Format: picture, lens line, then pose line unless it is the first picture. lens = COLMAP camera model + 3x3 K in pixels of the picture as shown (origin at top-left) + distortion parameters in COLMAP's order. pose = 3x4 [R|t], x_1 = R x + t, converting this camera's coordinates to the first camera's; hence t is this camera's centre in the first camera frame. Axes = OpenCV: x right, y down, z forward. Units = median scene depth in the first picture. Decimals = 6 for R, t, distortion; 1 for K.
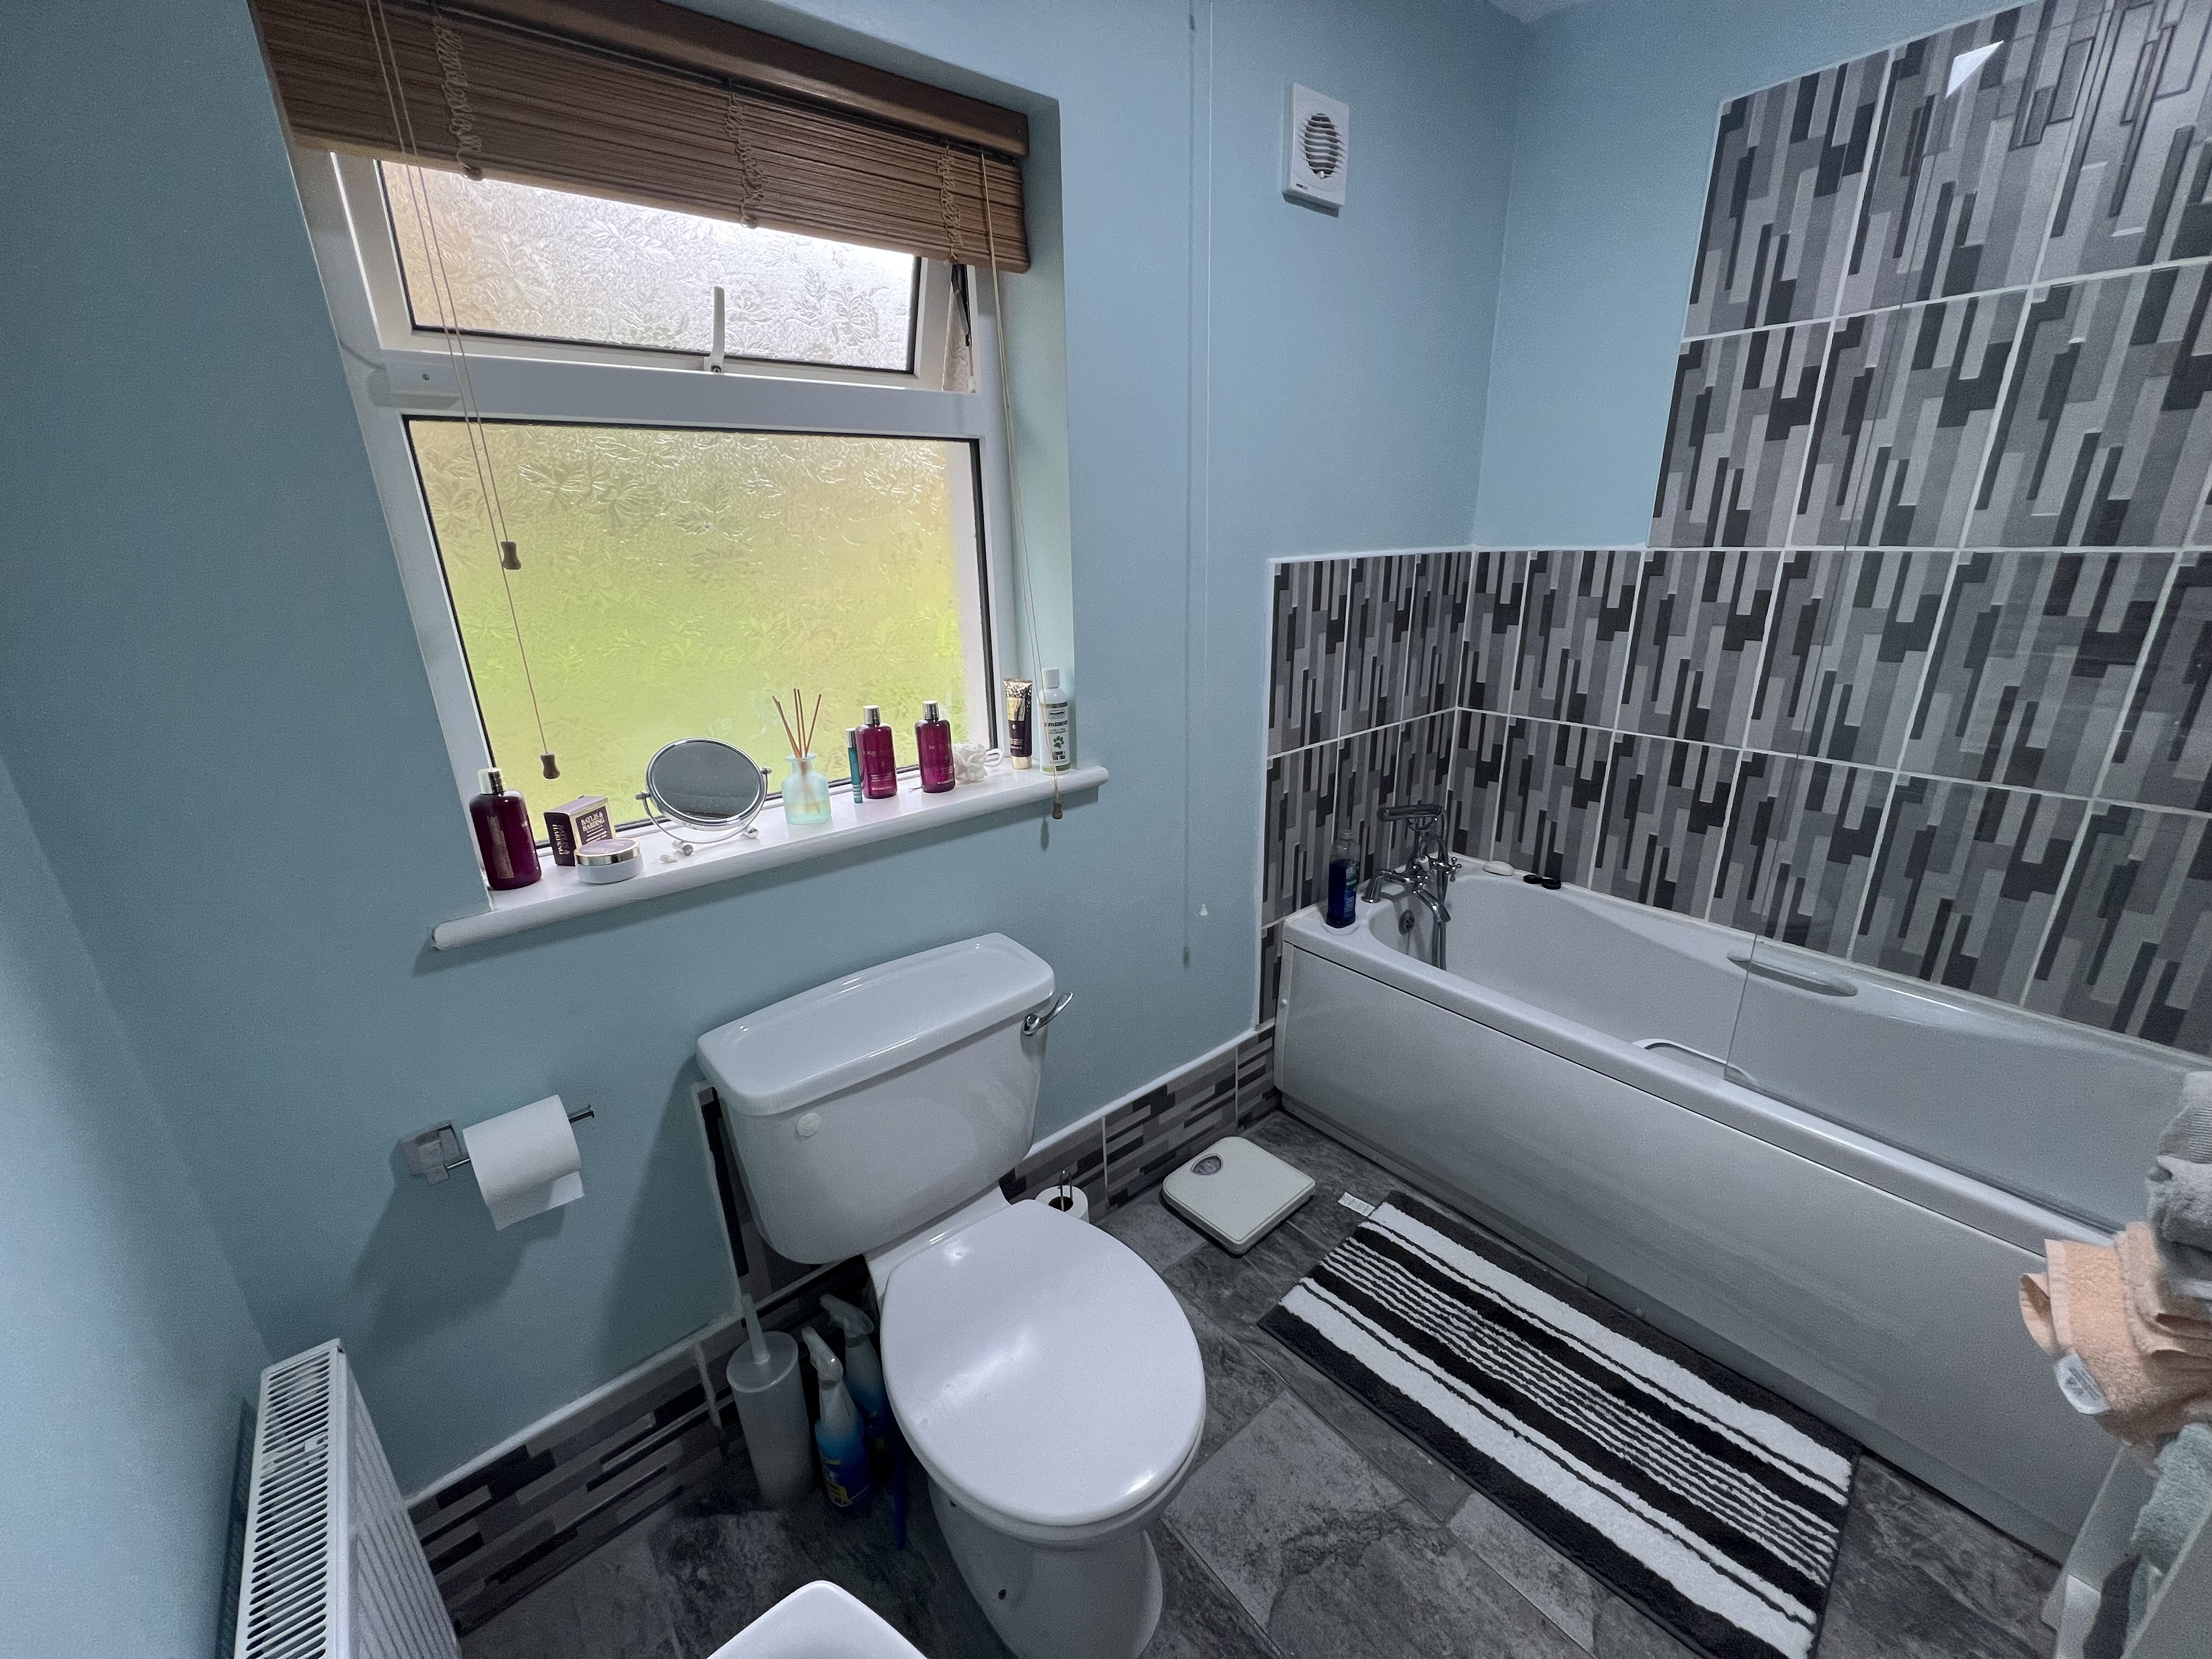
lens RADIAL K [[889.6, 0, 1107.0], [0, 889.6, 831.5], [0, 0, 1]] dist [0.025128, -0.000182]
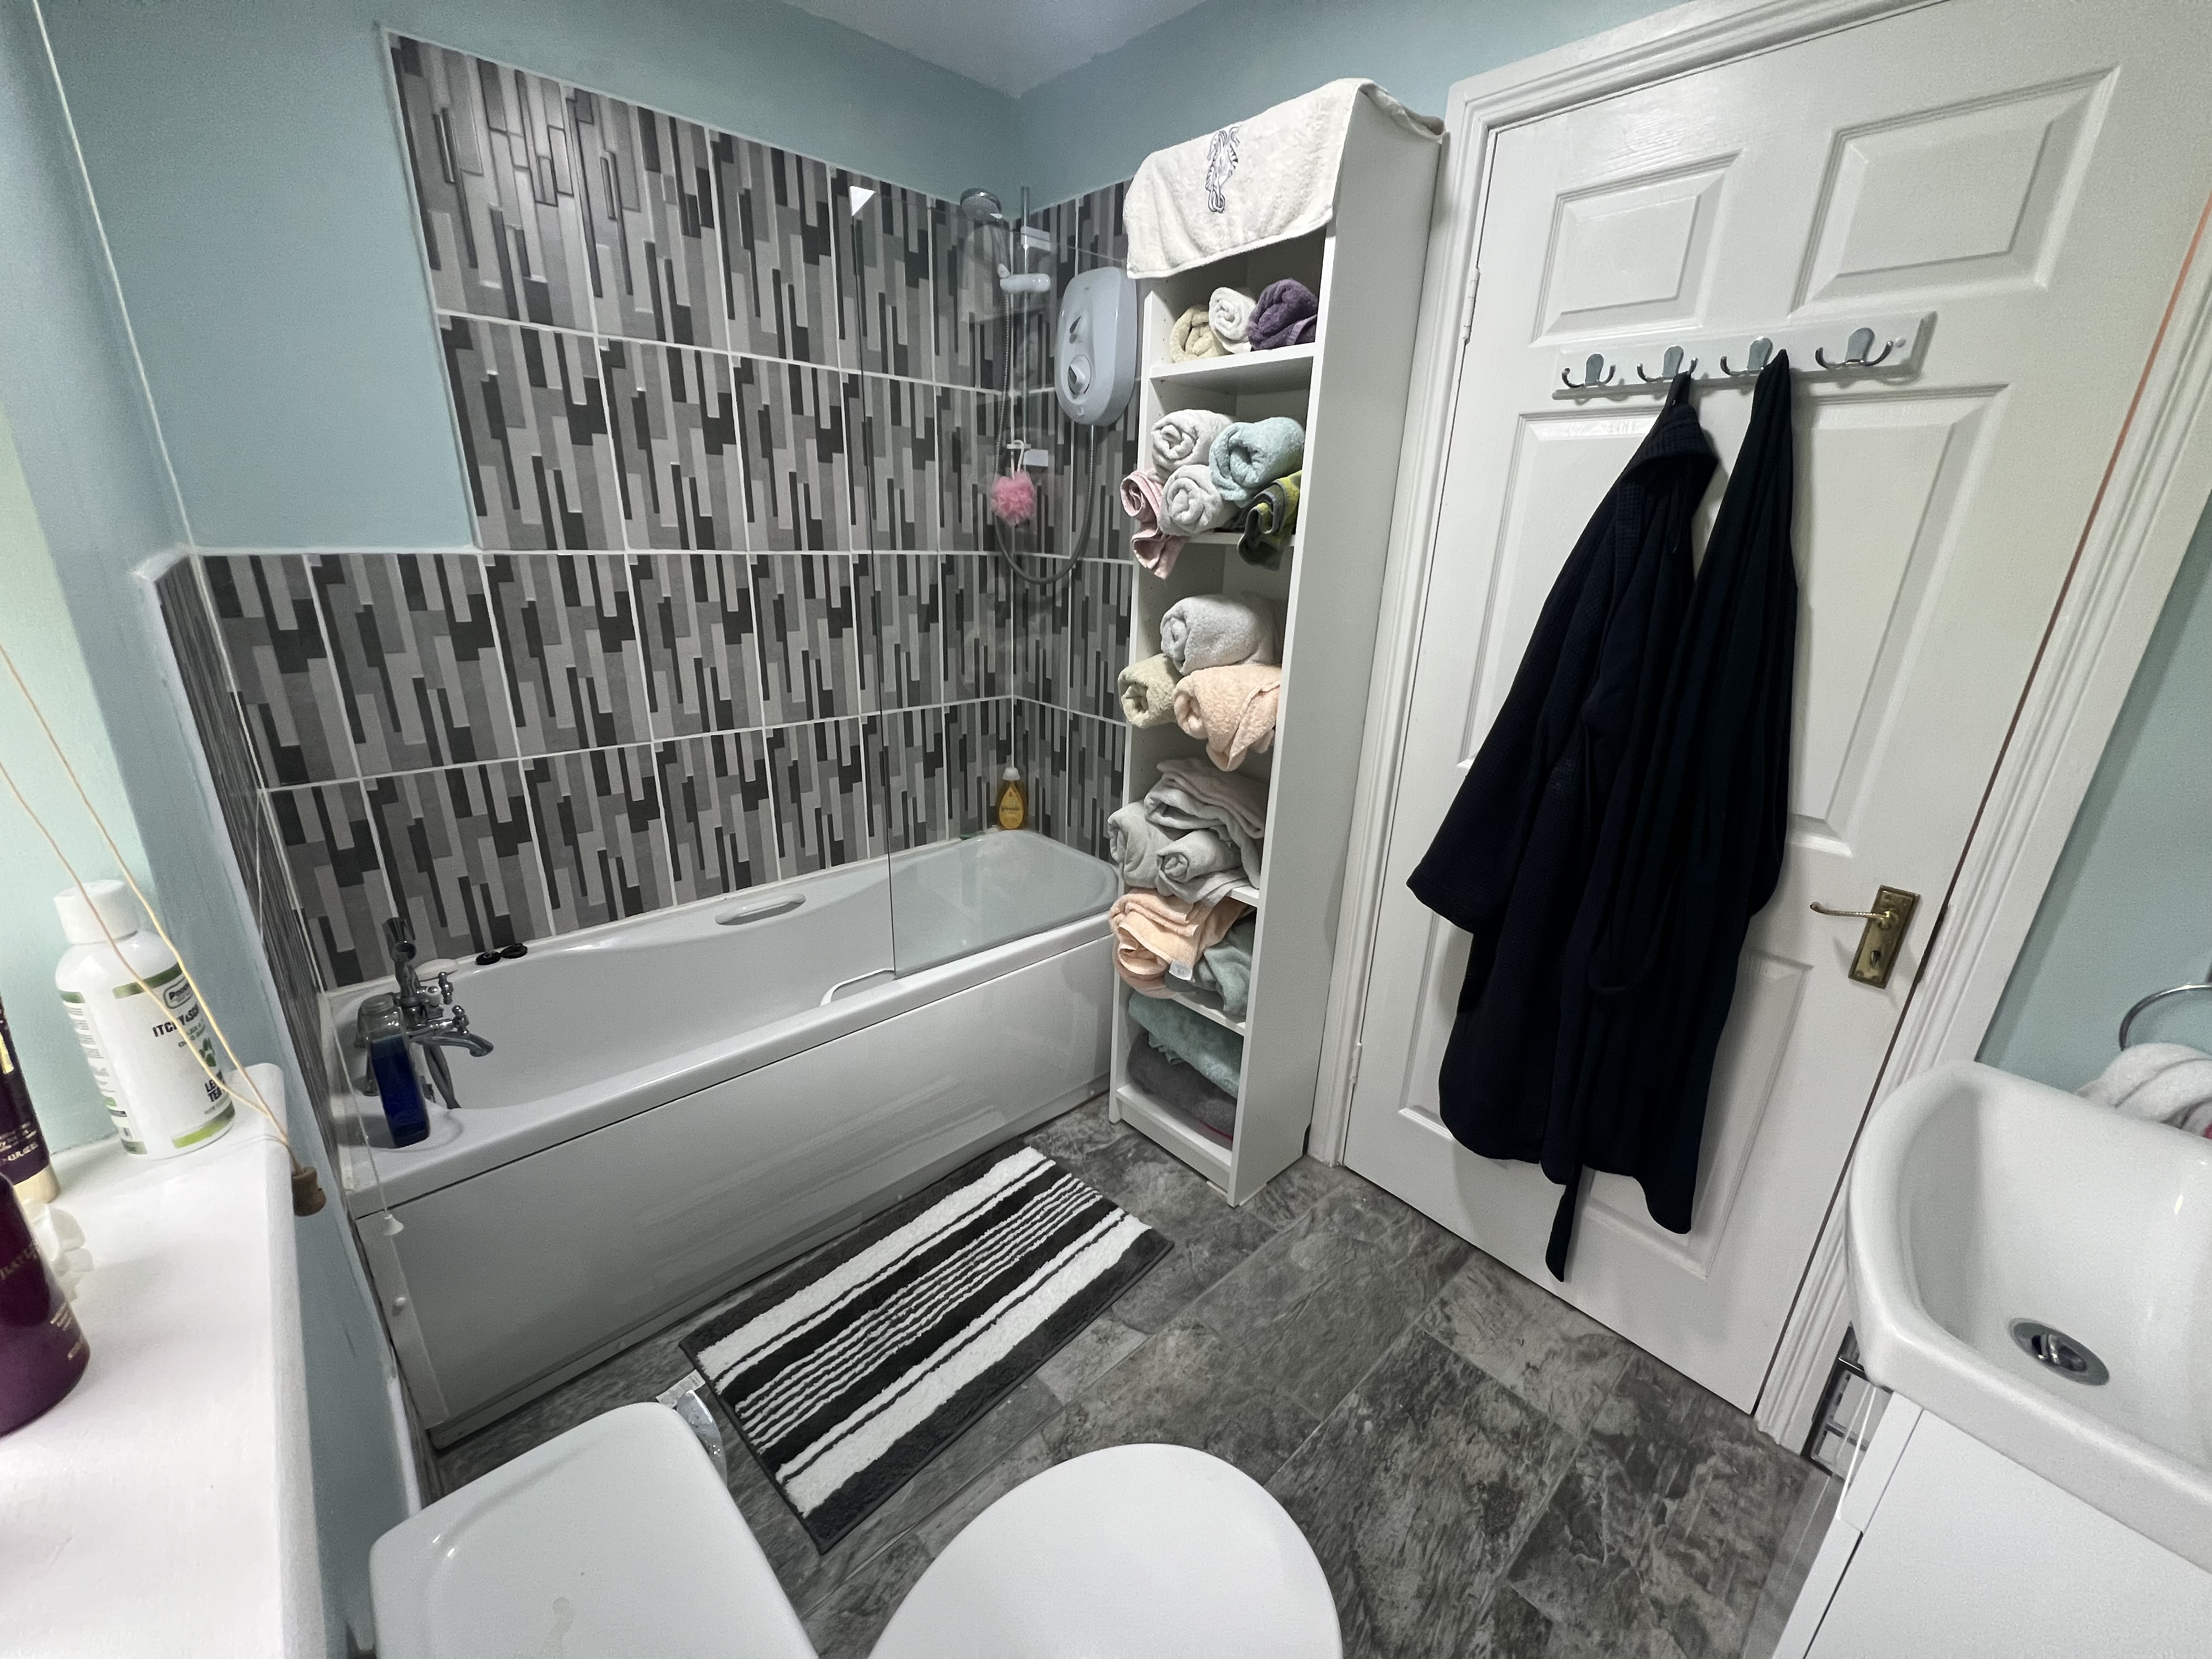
lens RADIAL K [[889.6, 0, 1107.1], [0, 889.6, 829.4], [0, 0, 1]] dist [0.025128, -0.000182]
pose [[-0.026462, -0.300786, 0.953325, -0.375417], [0.316491, 0.902080, 0.293402, -0.153140], [-0.948226, 0.309483, 0.071325, 0.502944]]
